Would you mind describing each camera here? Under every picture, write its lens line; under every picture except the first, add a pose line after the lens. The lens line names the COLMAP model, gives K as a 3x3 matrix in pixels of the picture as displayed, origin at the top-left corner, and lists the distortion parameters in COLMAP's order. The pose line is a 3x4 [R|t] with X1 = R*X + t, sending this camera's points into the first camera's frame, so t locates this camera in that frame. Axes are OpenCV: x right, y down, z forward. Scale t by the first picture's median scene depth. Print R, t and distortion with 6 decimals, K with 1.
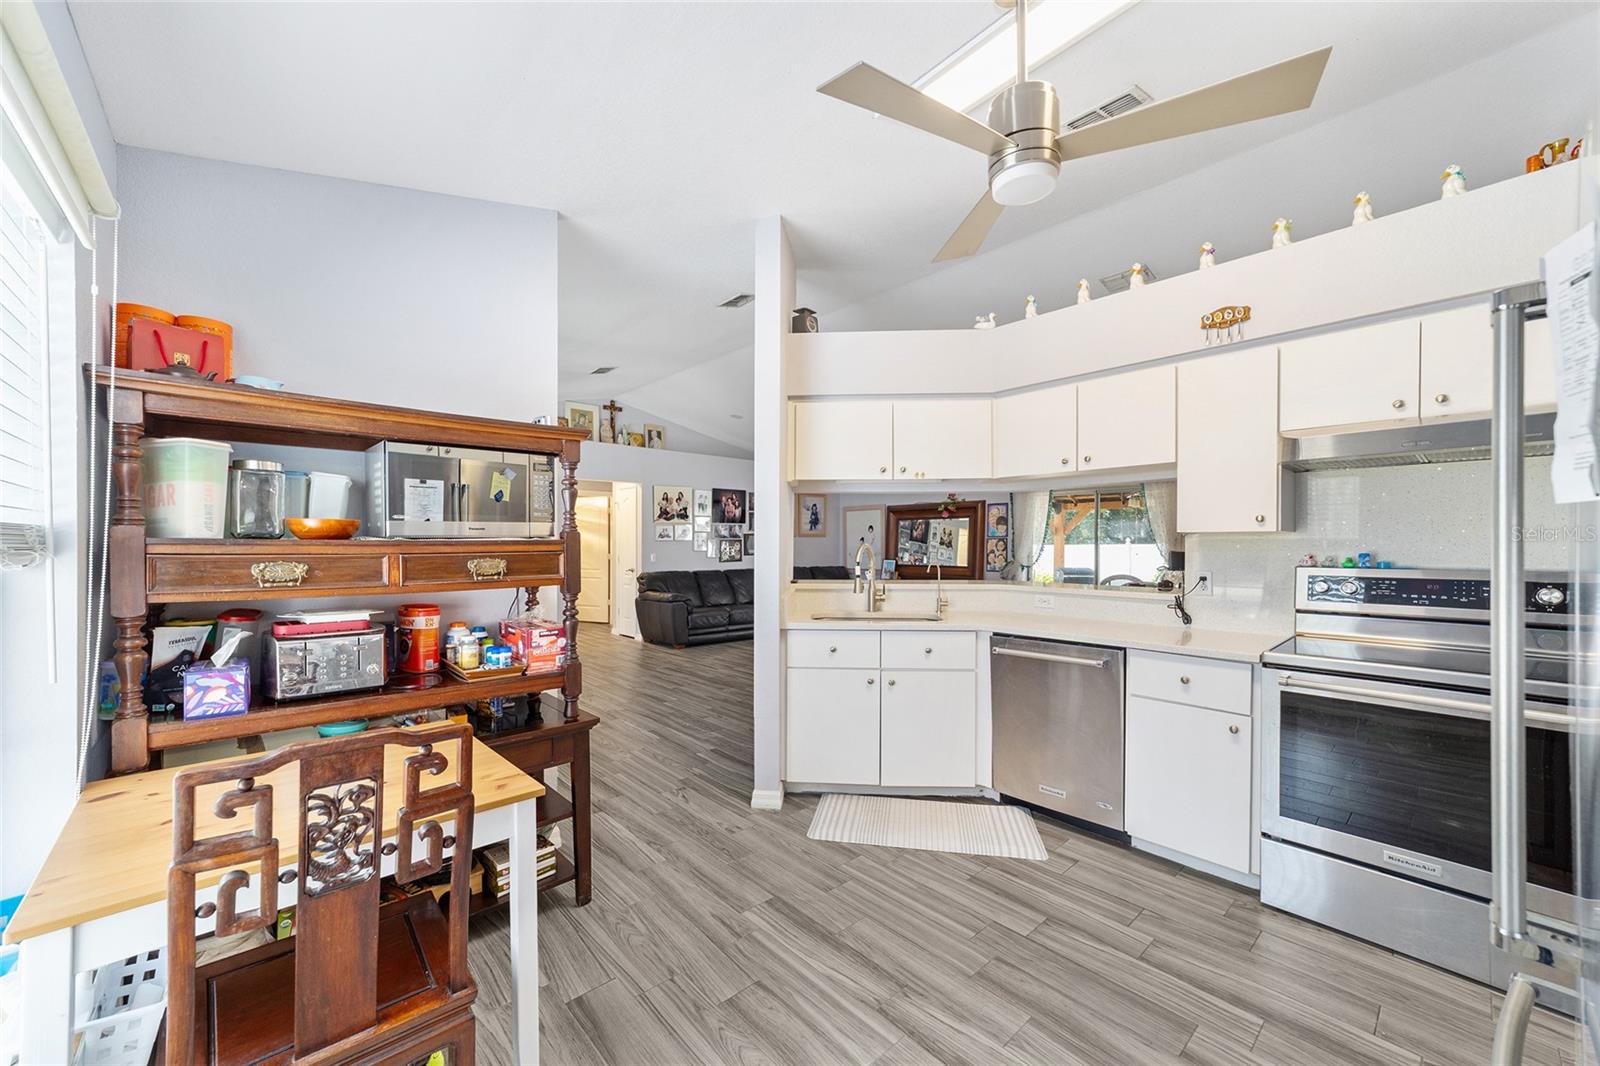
lens RADIAL K [[617.0, 0, 803.5], [0, 617.0, 539.7], [0, 0, 1]] dist [-0.014457, 0.007347]
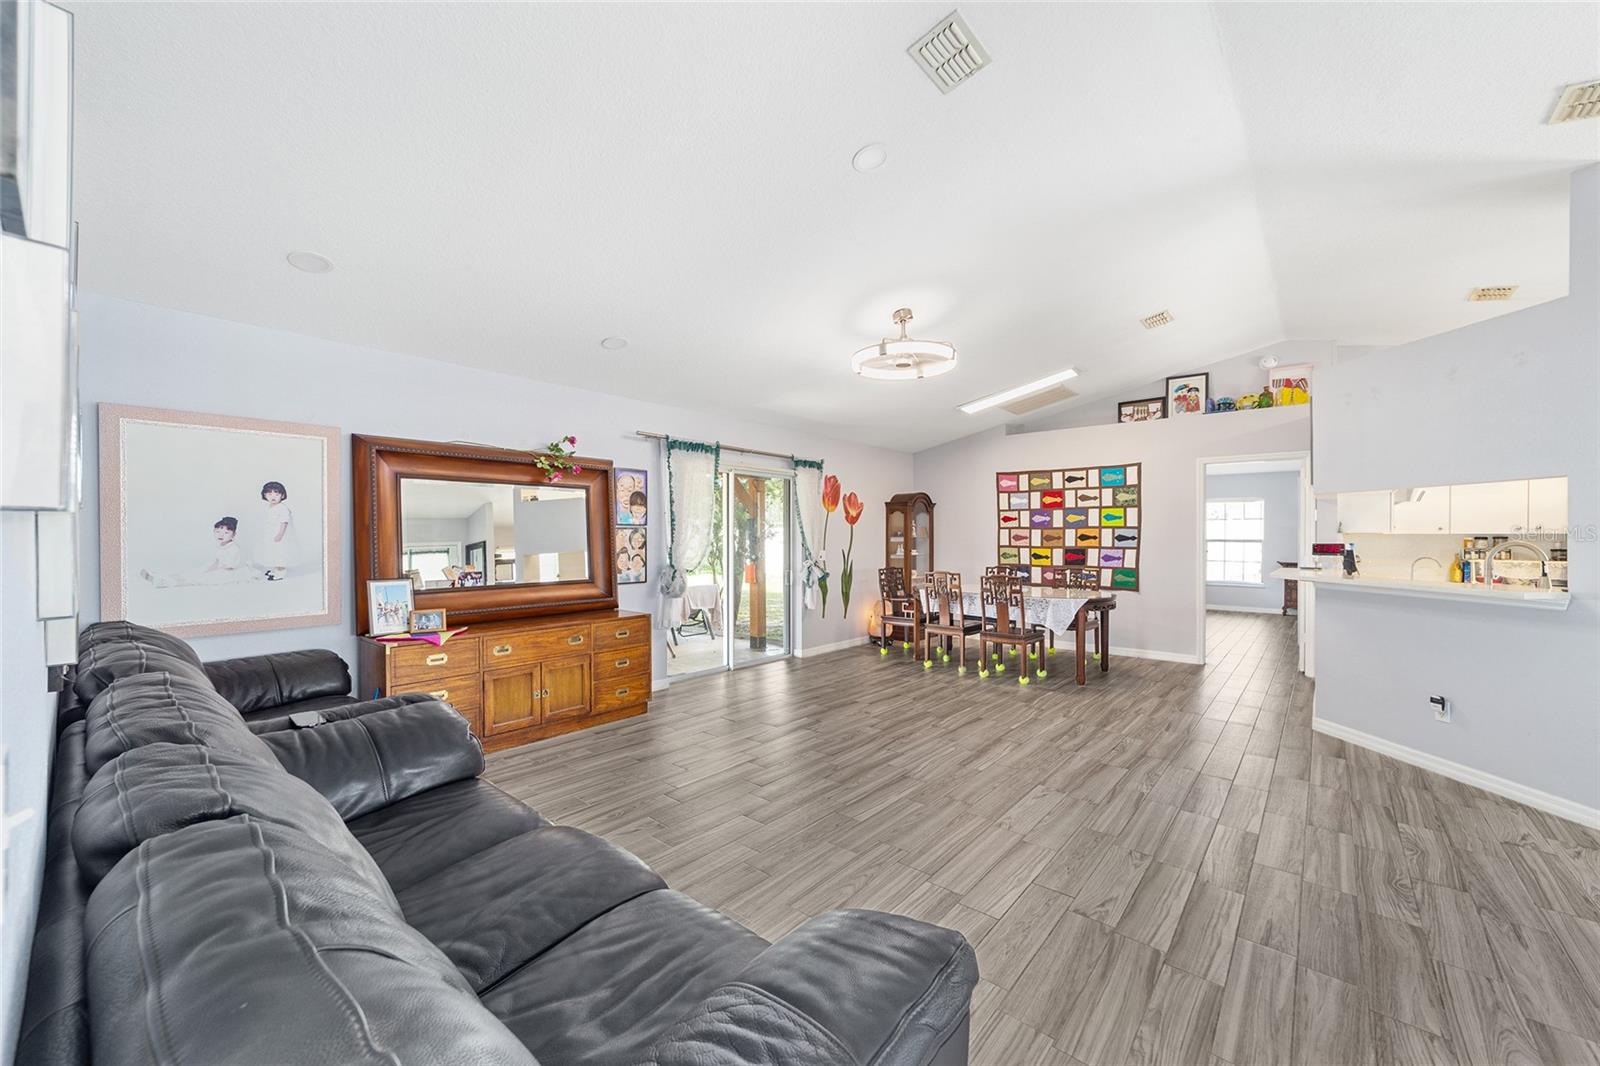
lens RADIAL K [[617.0, 0, 797.7], [0, 617.0, 536.8], [0, 0, 1]] dist [-0.014457, 0.007347]
pose [[-0.119293, -0.004682, 0.992848, -0.301354], [-0.009034, 0.999953, 0.003630, 0.002687], [-0.992818, -0.008536, -0.119330, 0.927413]]
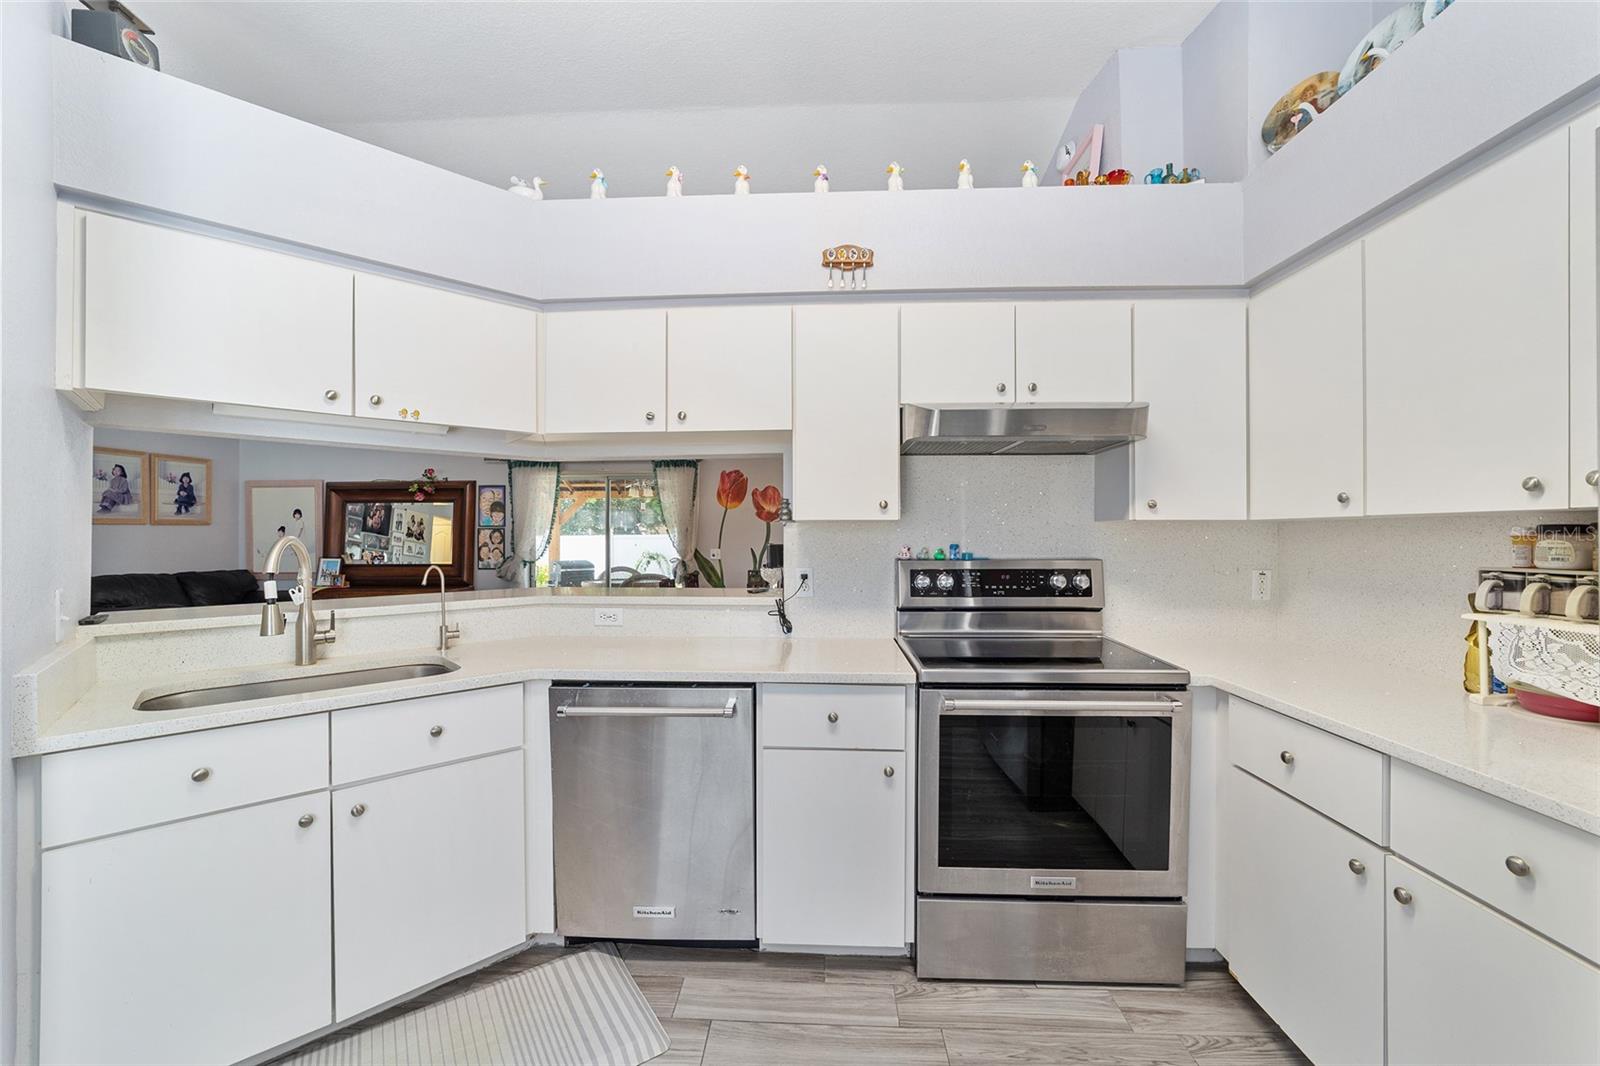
lens RADIAL K [[617.0, 0, 778.3], [0, 617.0, 537.9], [0, 0, 1]] dist [-0.014457, 0.007347]
pose [[0.714525, -0.005936, 0.699585, 0.014664], [-0.002234, 0.999940, 0.010767, 0.000637], [-0.699607, -0.009256, 0.714468, 0.151738]]
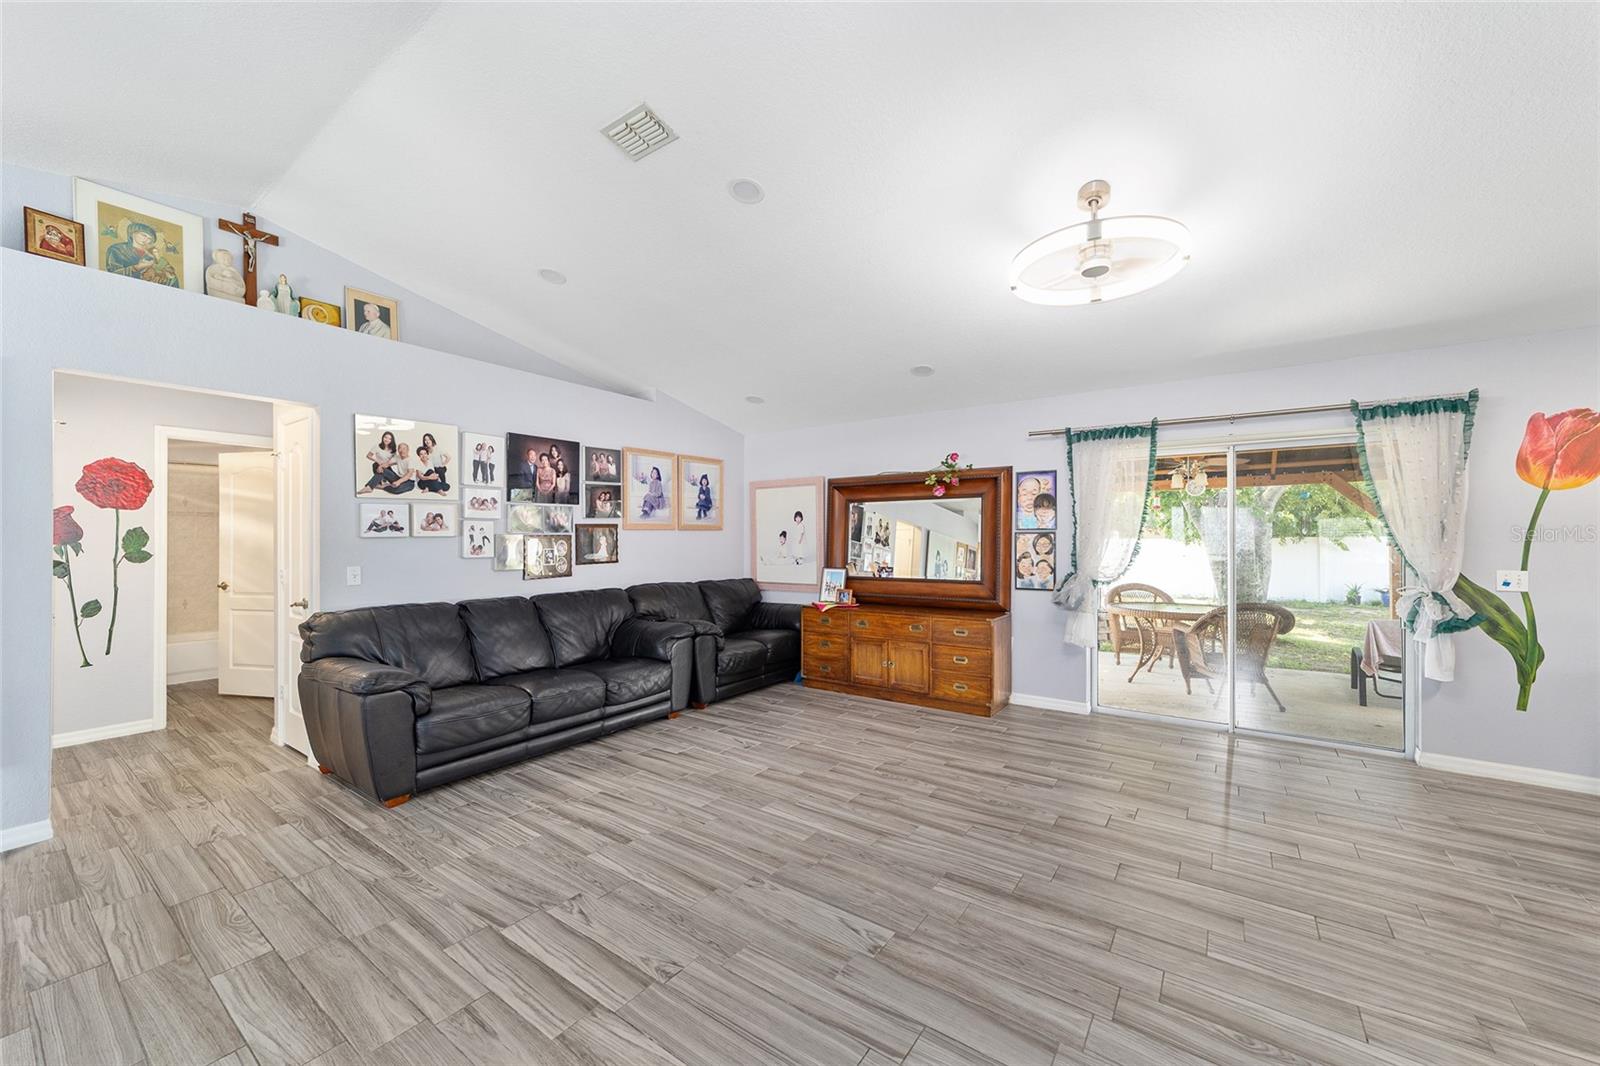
lens RADIAL K [[617.0, 0, 797.2], [0, 617.0, 537.4], [0, 0, 1]] dist [-0.014457, 0.007347]
pose [[0.978185, -0.001784, 0.207730, -0.022566], [0.000988, 0.999992, 0.003934, -0.000157], [-0.207735, -0.003643, 0.978178, 0.493964]]
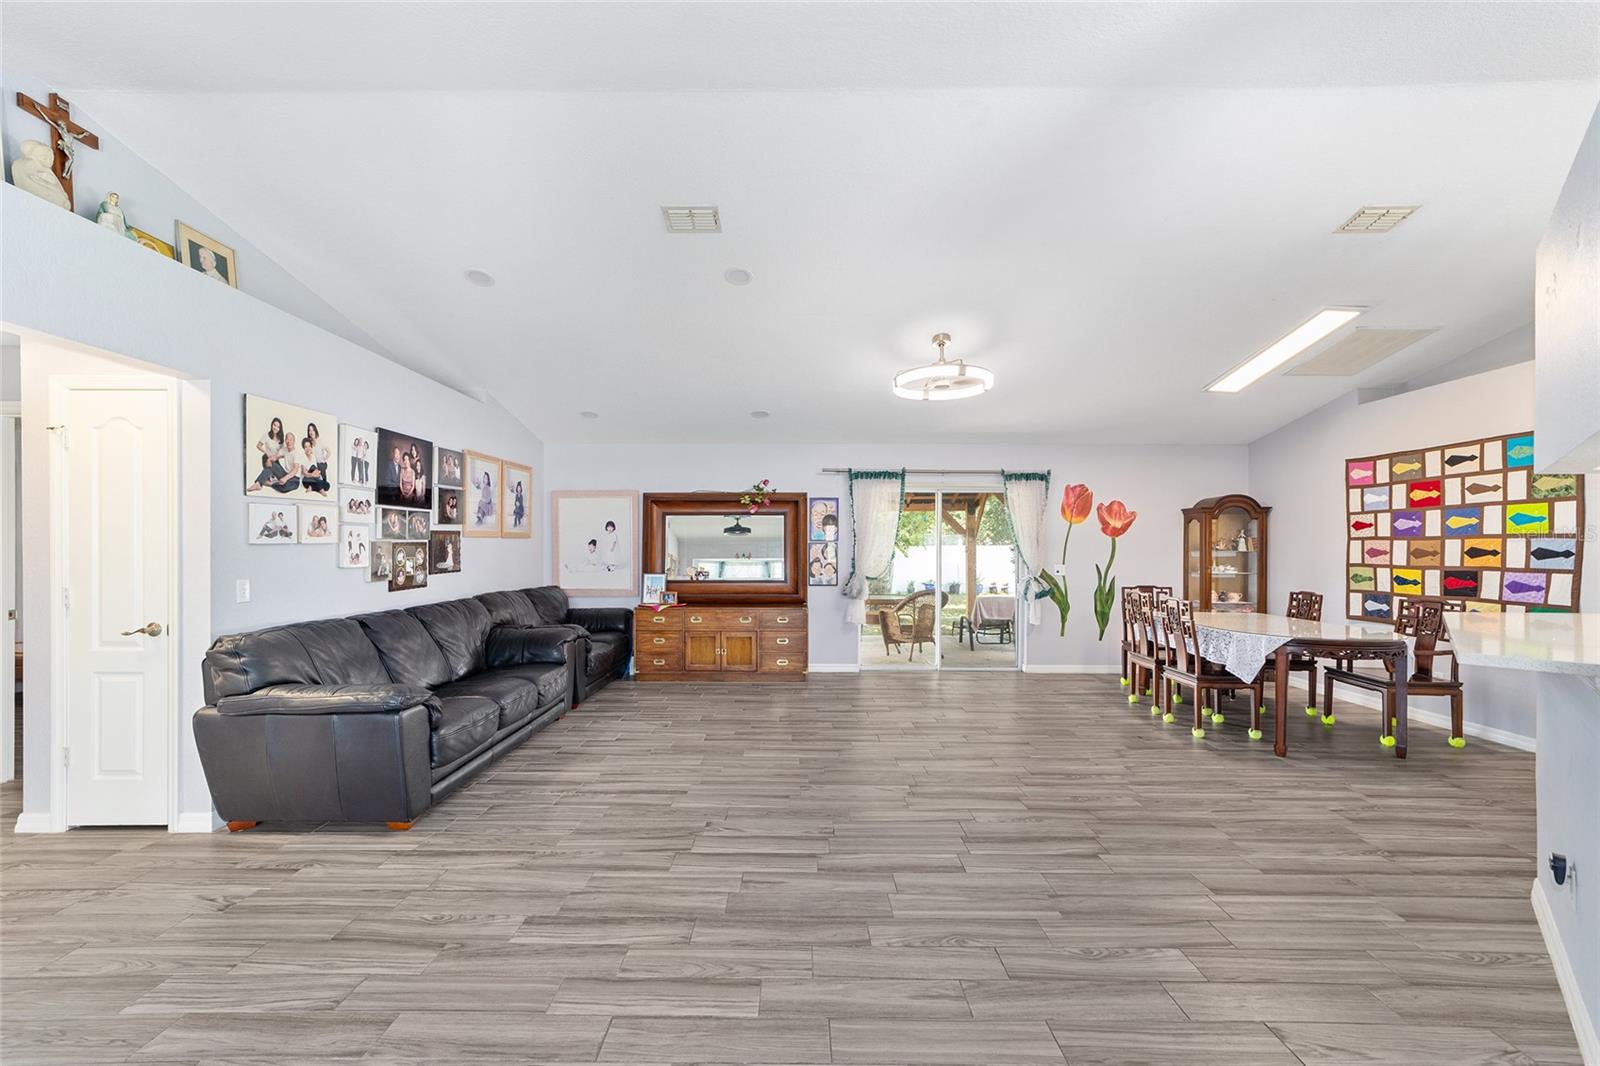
lens RADIAL K [[617.0, 0, 798.8], [0, 617.0, 550.5], [0, 0, 1]] dist [-0.014457, 0.007347]
pose [[0.677309, -0.003597, 0.735690, -0.284875], [-0.005991, 0.999928, 0.010405, -0.000582], [-0.735675, -0.011455, 0.677238, 0.504371]]
